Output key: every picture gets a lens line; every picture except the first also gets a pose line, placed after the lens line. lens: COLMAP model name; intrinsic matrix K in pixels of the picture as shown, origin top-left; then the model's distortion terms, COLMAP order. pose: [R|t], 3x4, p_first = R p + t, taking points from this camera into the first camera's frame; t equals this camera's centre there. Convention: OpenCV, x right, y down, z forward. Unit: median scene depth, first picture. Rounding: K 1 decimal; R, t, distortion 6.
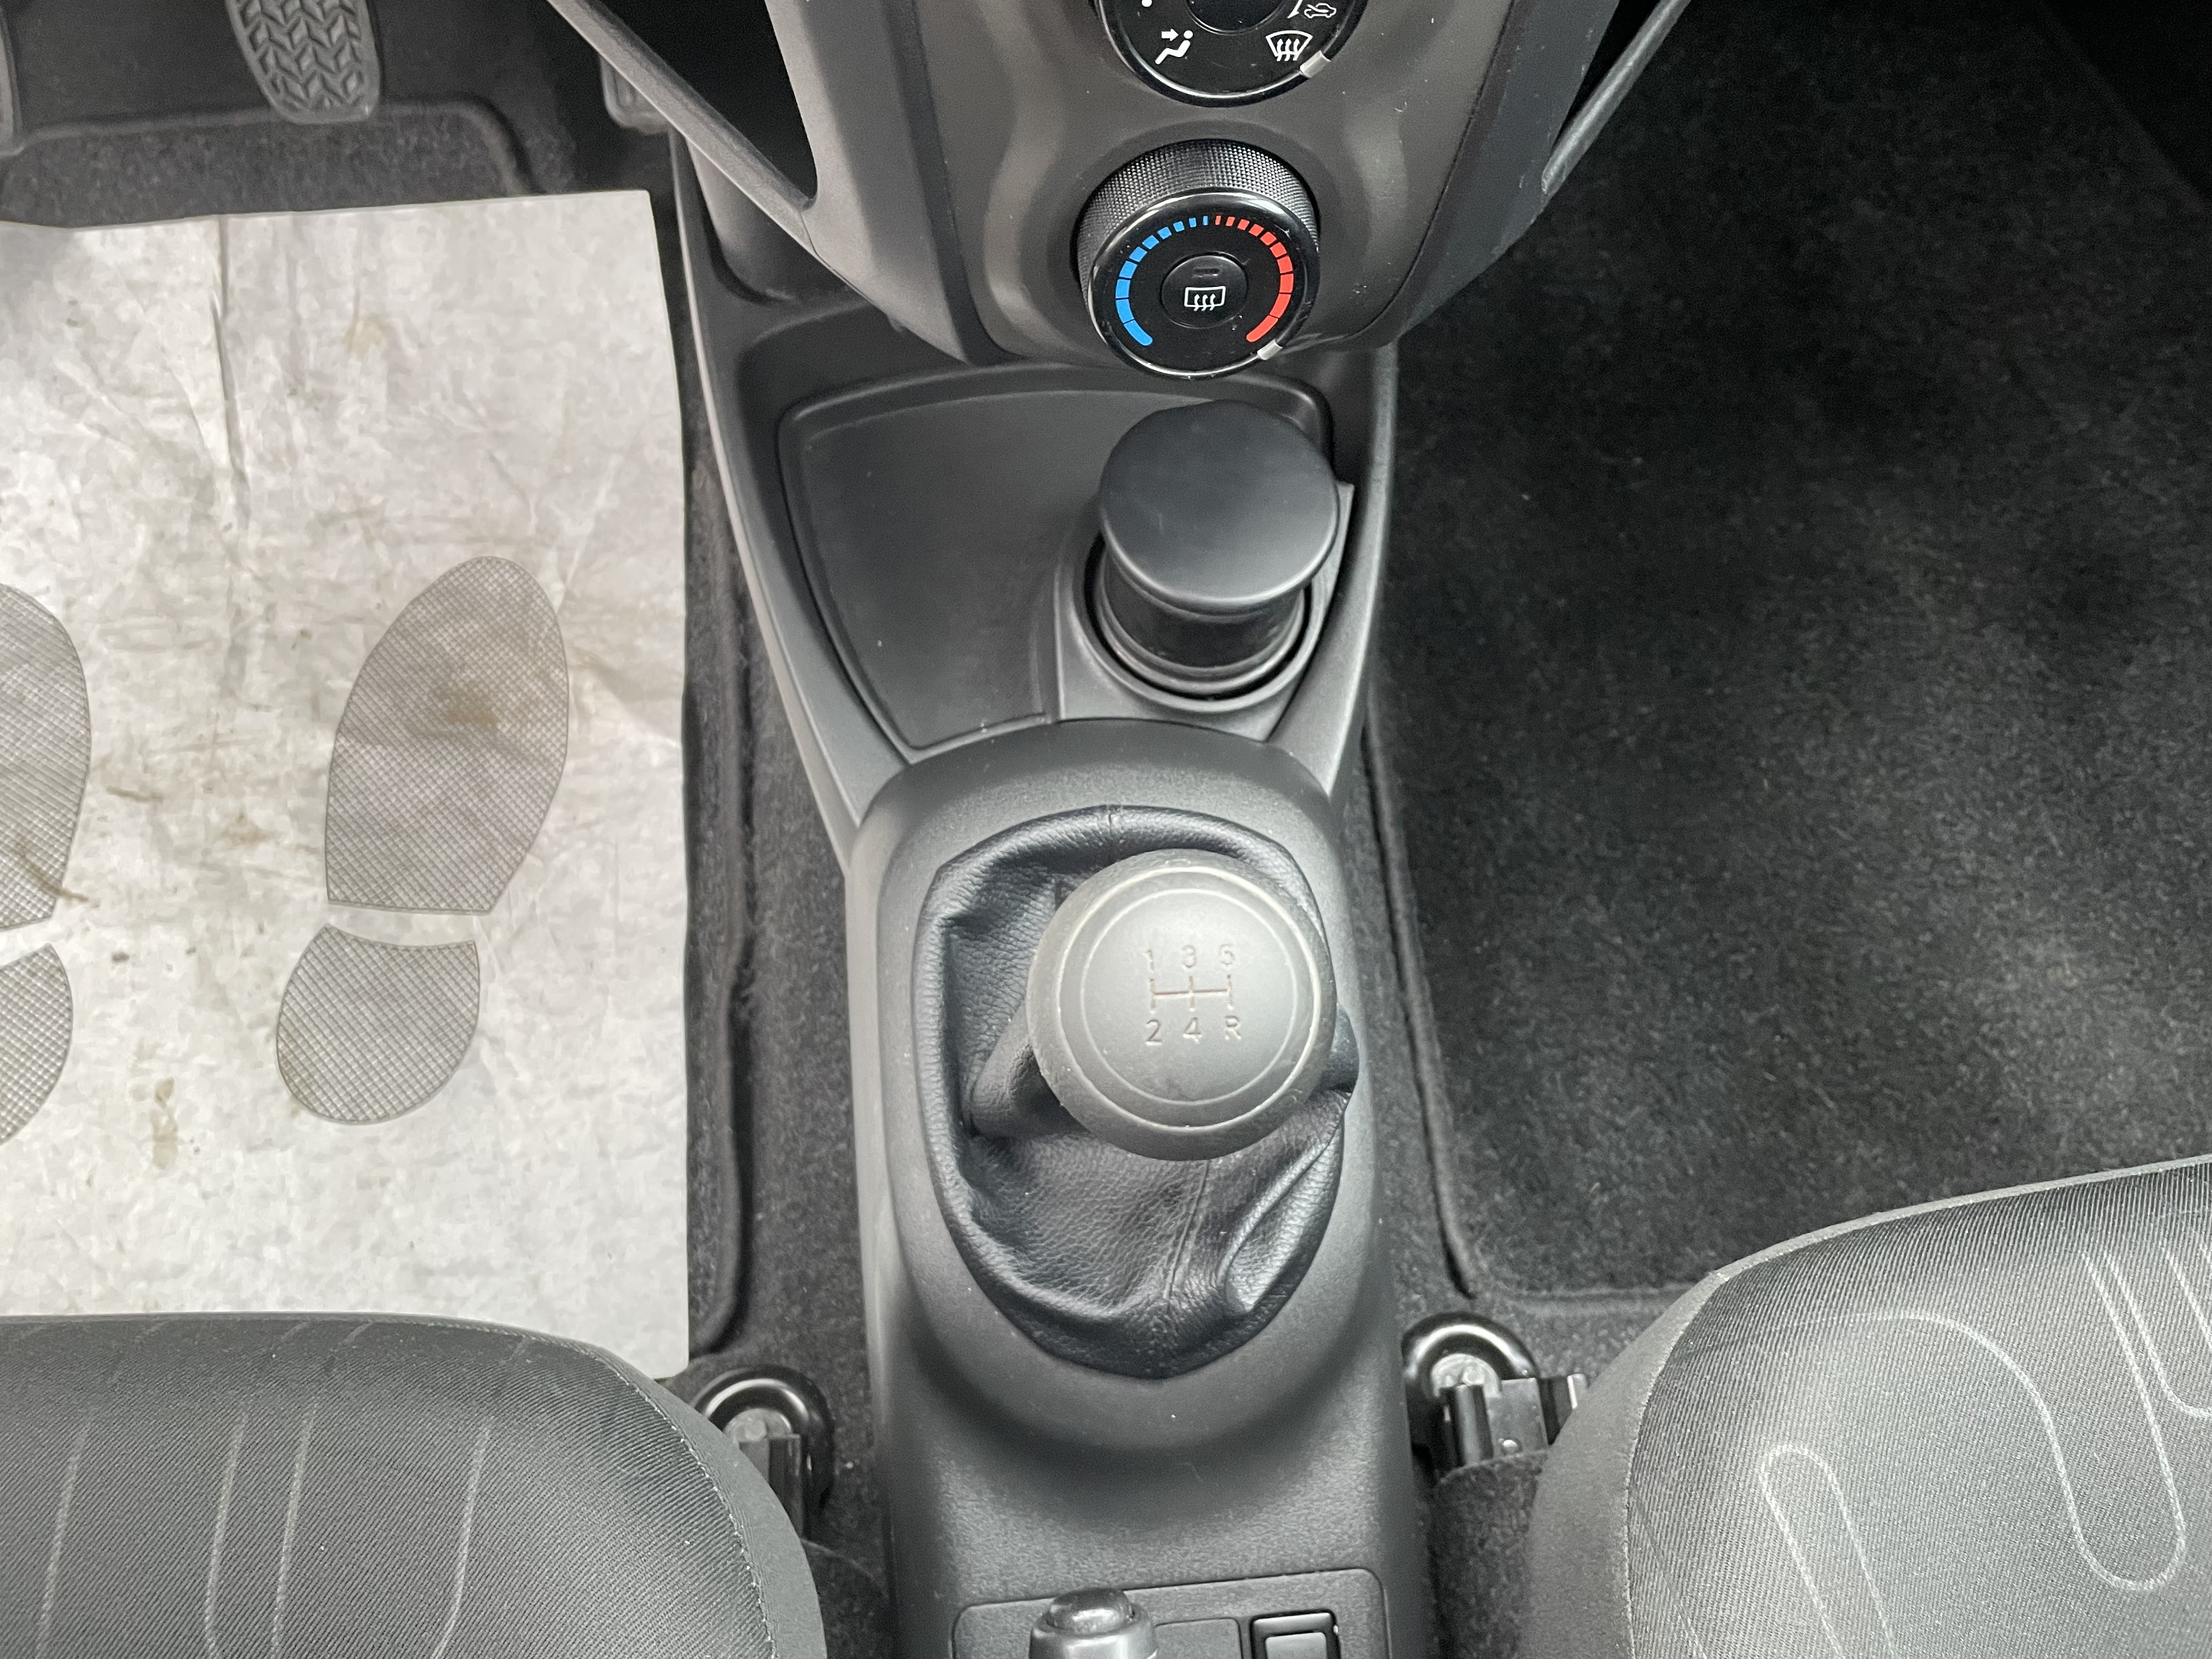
lens RADIAL K [[1691.7, 0, 1107.4], [0, 1691.7, 823.1], [0, 0, 1]] dist [0.071976, -0.114033]
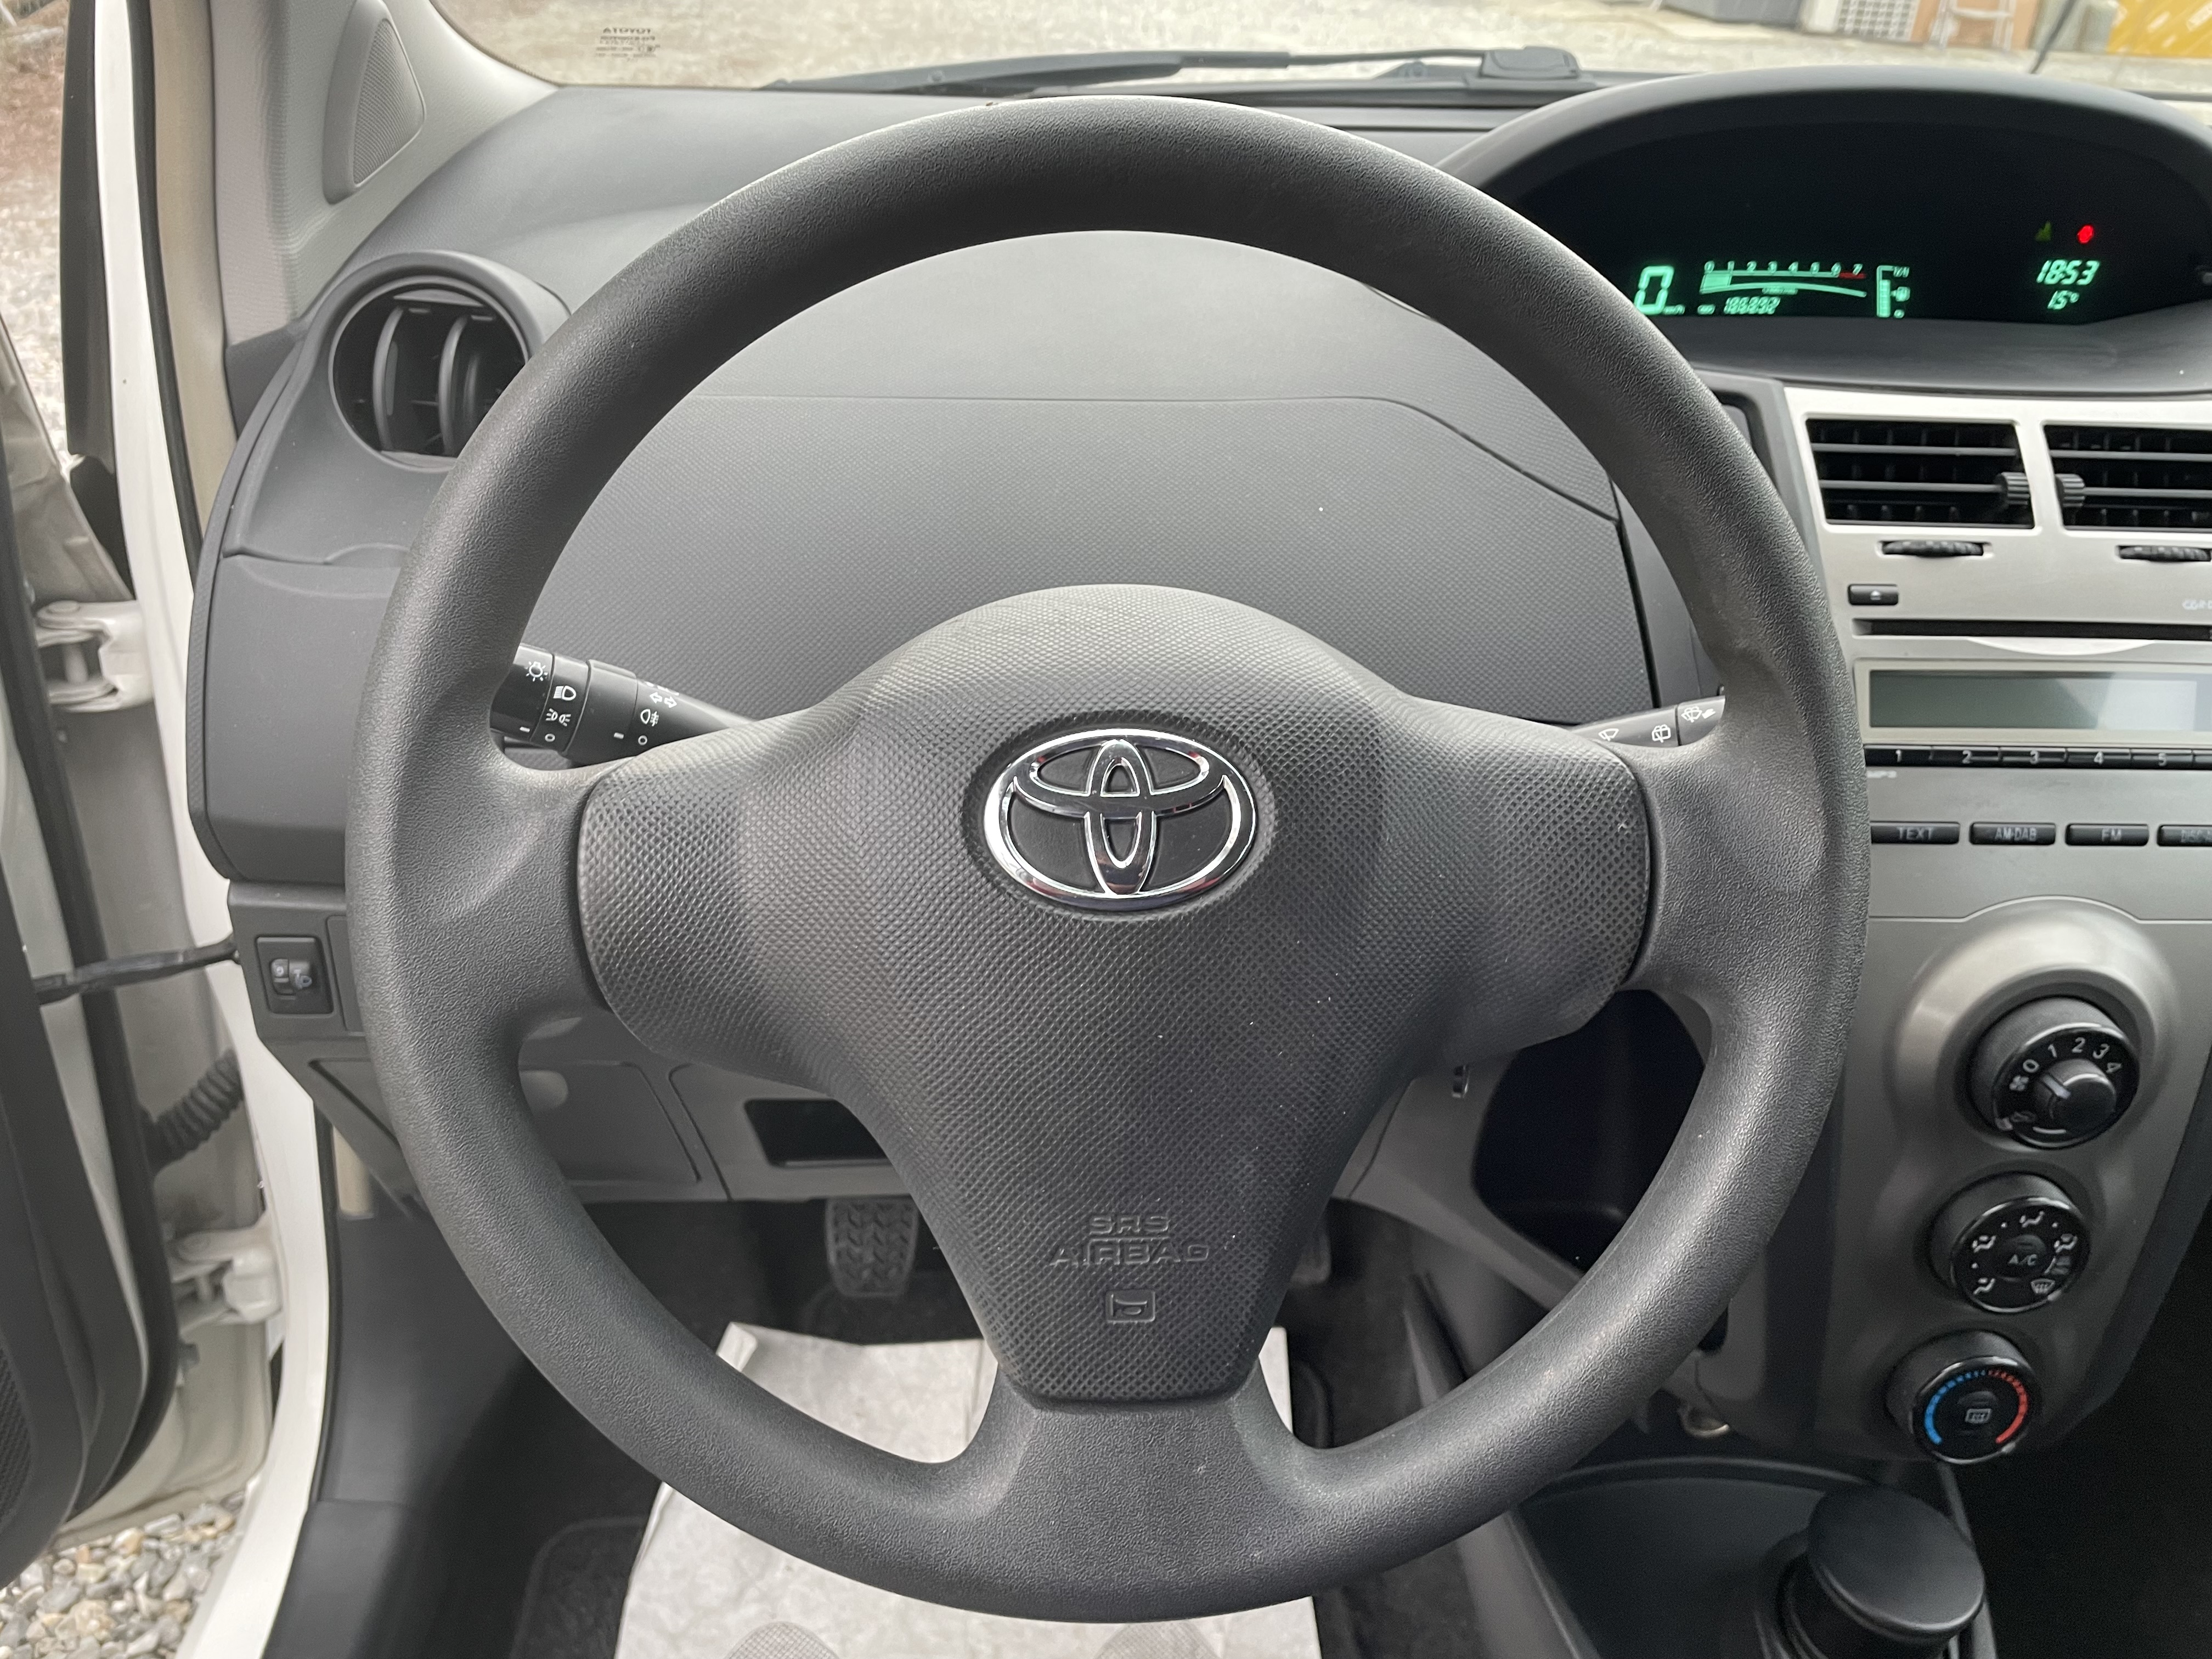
lens RADIAL K [[1671.5, 0, 1128.1], [0, 1671.5, 845.6], [0, 0, 1]] dist [0.080620, -0.118858]
pose [[0.999480, 0.010493, -0.030503, -0.355810], [-0.026297, 0.812708, -0.582077, 0.114890], [0.018682, 0.582577, 0.812561, -0.352914]]
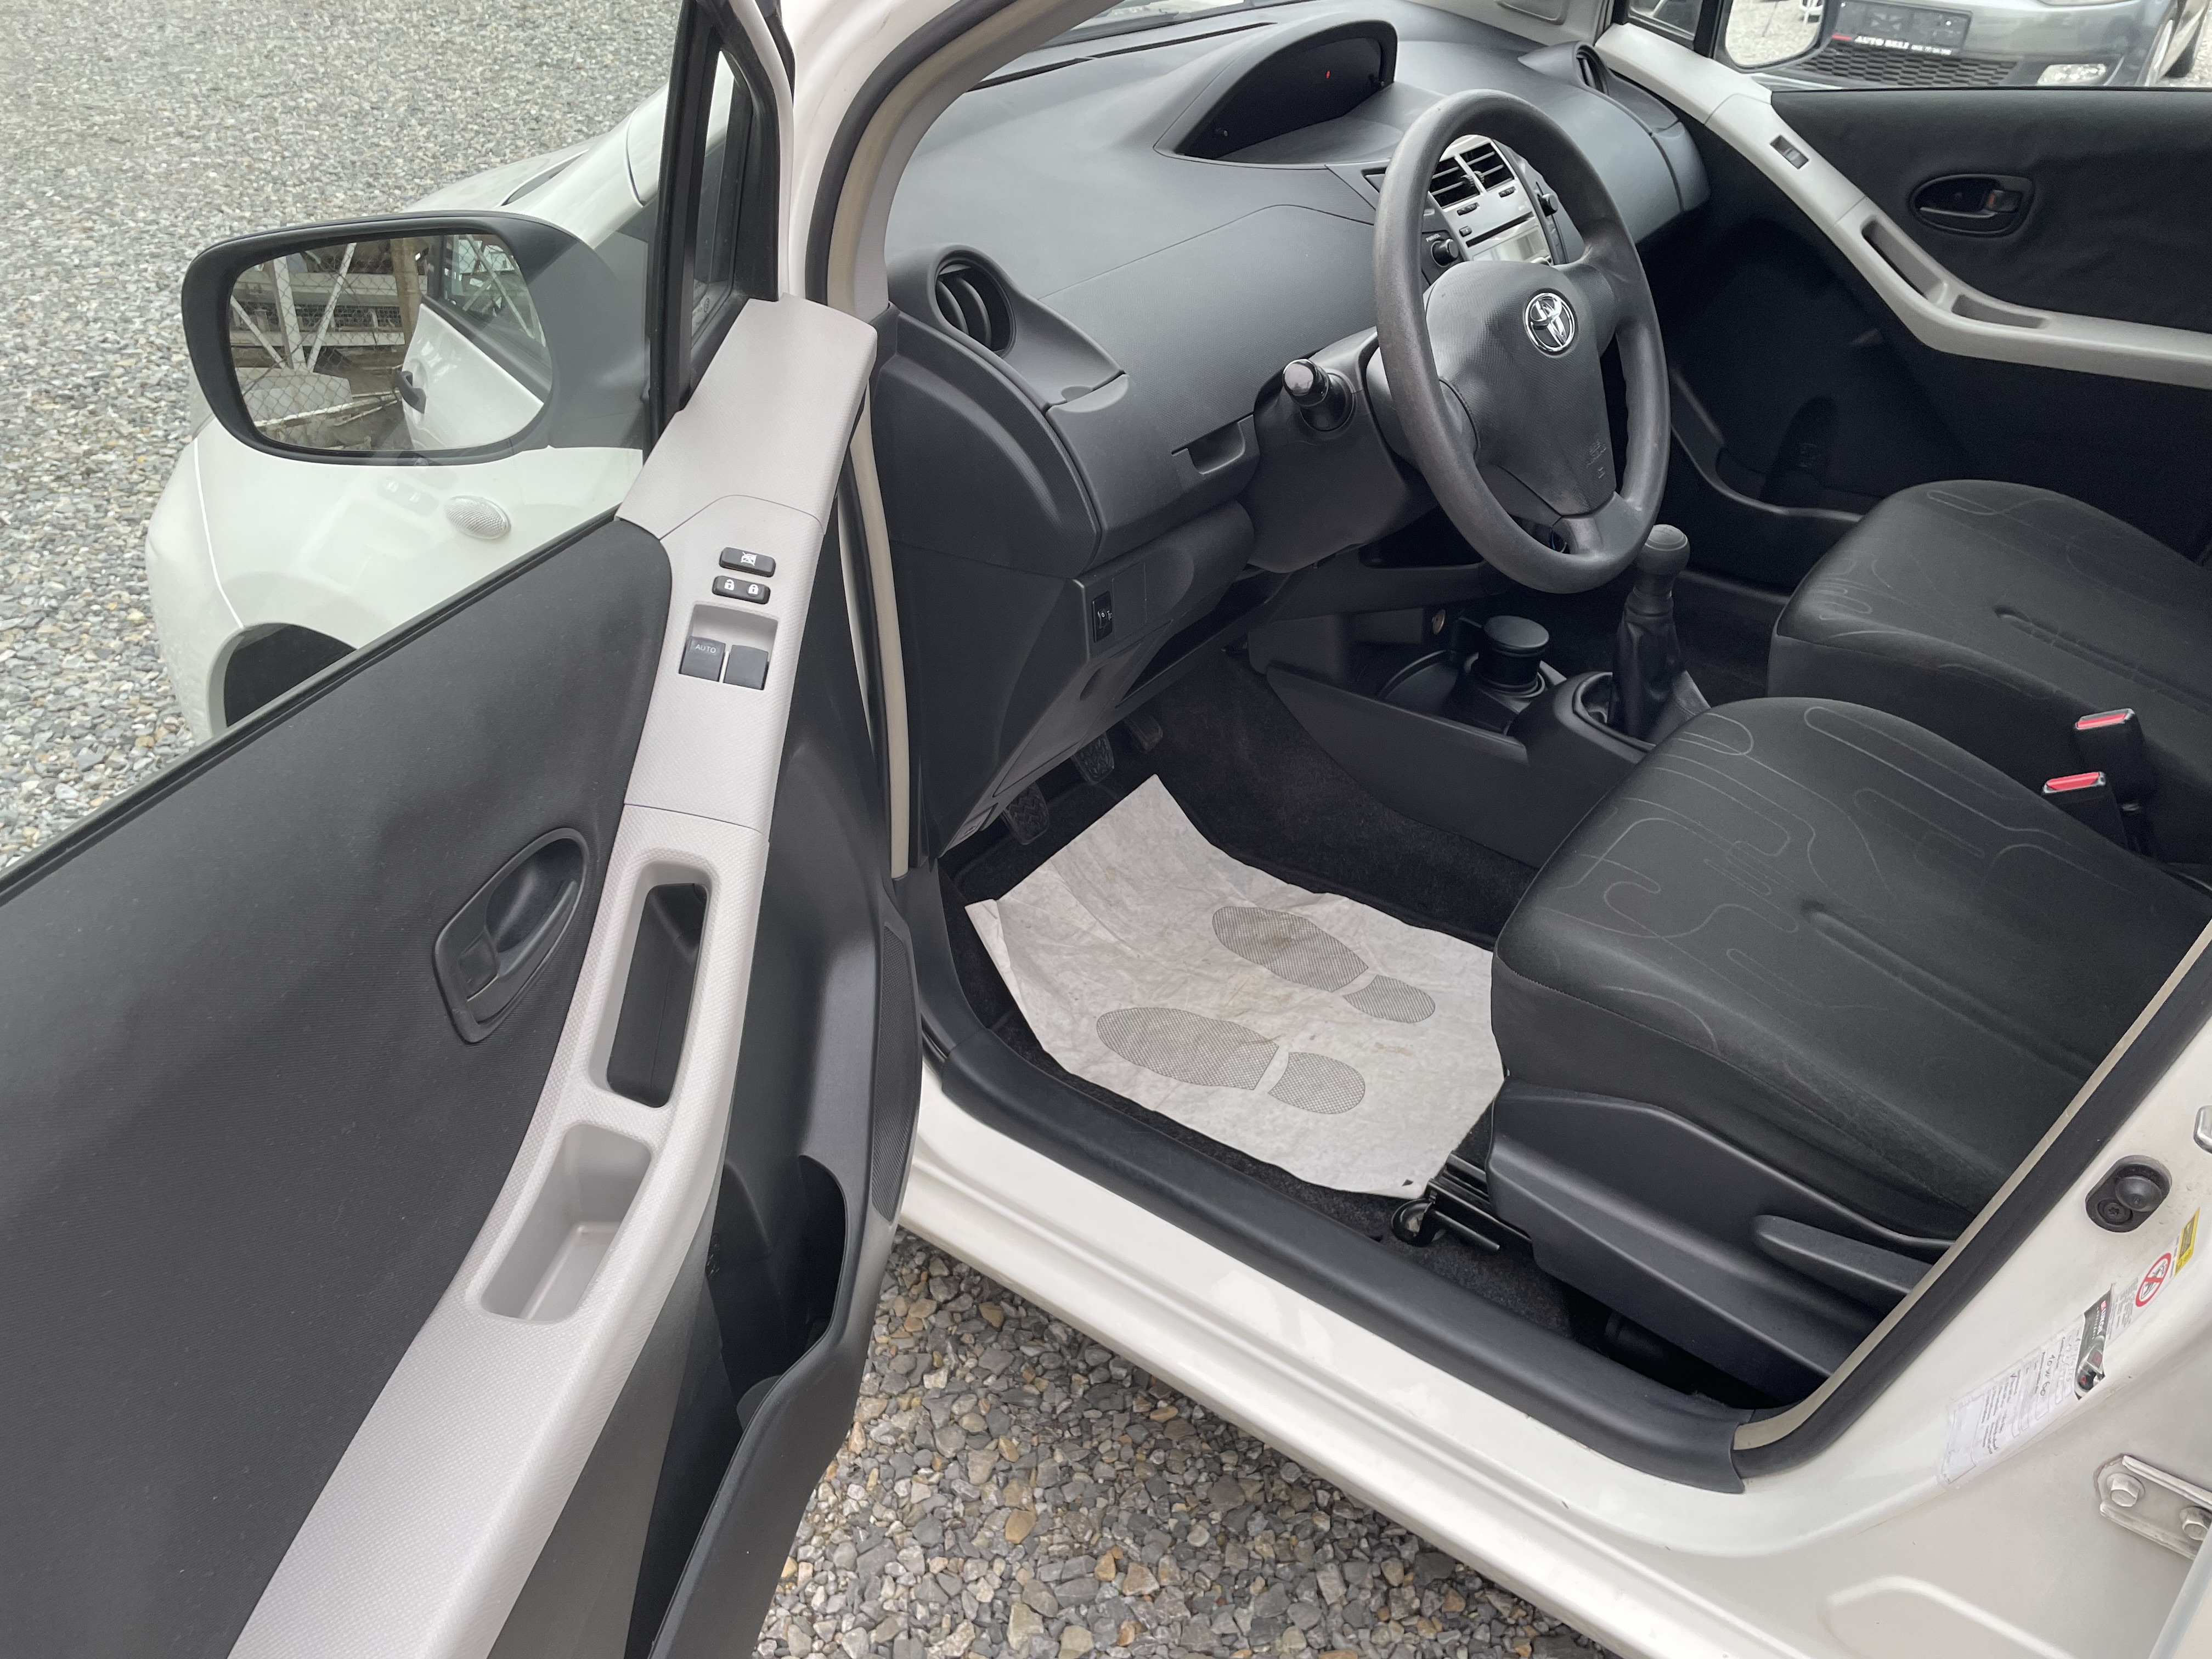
lens RADIAL K [[1669.9, 0, 1123.6], [0, 1669.9, 832.4], [0, 0, 1]] dist [0.089236, -0.120756]
pose [[0.644761, -0.450023, 0.617869, -1.805488], [0.701662, 0.669118, -0.244851, 0.240692], [-0.303239, 0.591406, 0.747185, -0.723265]]
